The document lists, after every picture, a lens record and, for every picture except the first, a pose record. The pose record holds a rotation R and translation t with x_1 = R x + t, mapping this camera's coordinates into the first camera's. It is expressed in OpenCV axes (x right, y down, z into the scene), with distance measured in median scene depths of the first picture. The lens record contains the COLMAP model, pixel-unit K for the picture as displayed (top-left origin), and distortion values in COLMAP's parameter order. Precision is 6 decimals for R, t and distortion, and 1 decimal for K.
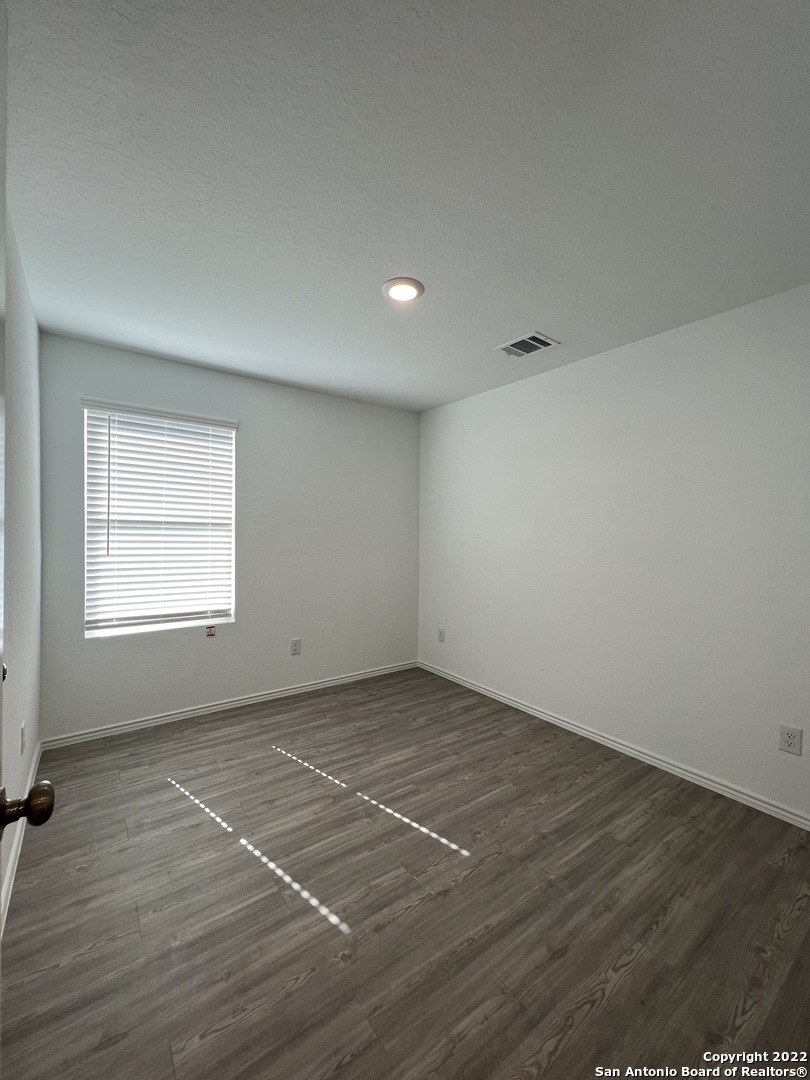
lens RADIAL K [[429.9, 0, 406.8], [0, 429.9, 533.3], [0, 0, 1]] dist [0.000980, 0.000300]
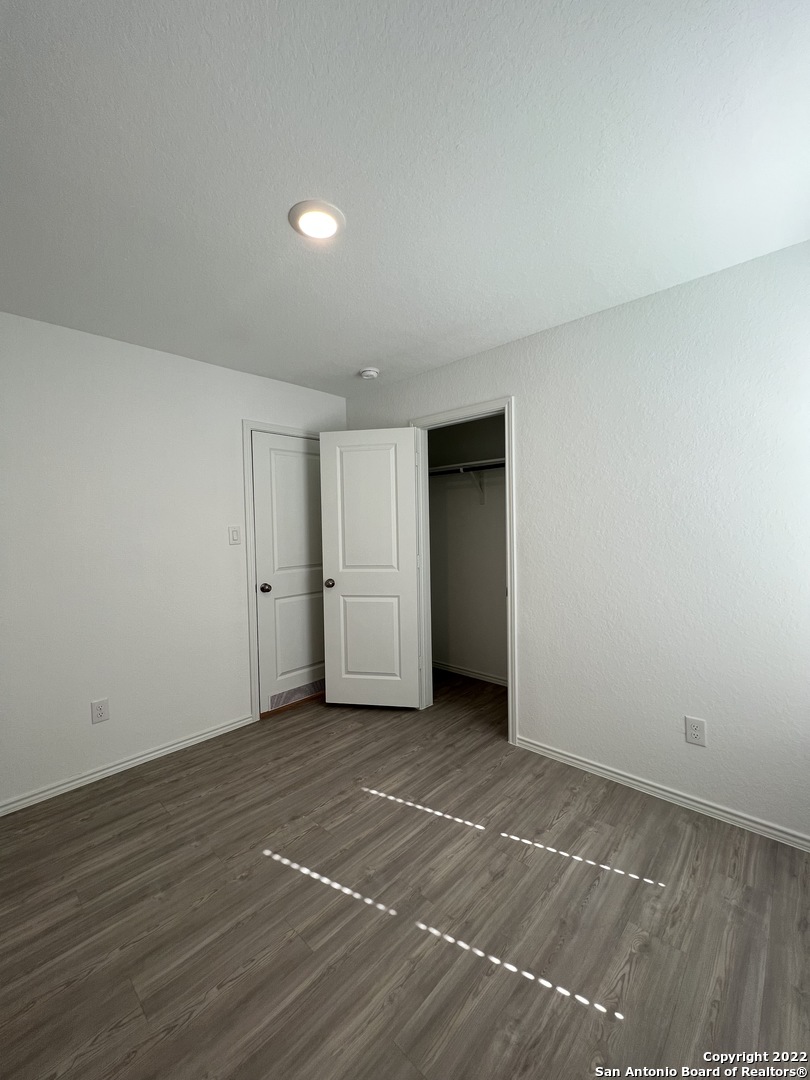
lens RADIAL K [[429.9, 0, 406.8], [0, 429.9, 533.3], [0, 0, 1]] dist [0.000980, 0.000300]
pose [[-0.982330, 0.014747, -0.186574, -0.014022], [0.010394, 0.999651, 0.024288, -0.041740], [0.186867, 0.021920, -0.982141, 2.011308]]
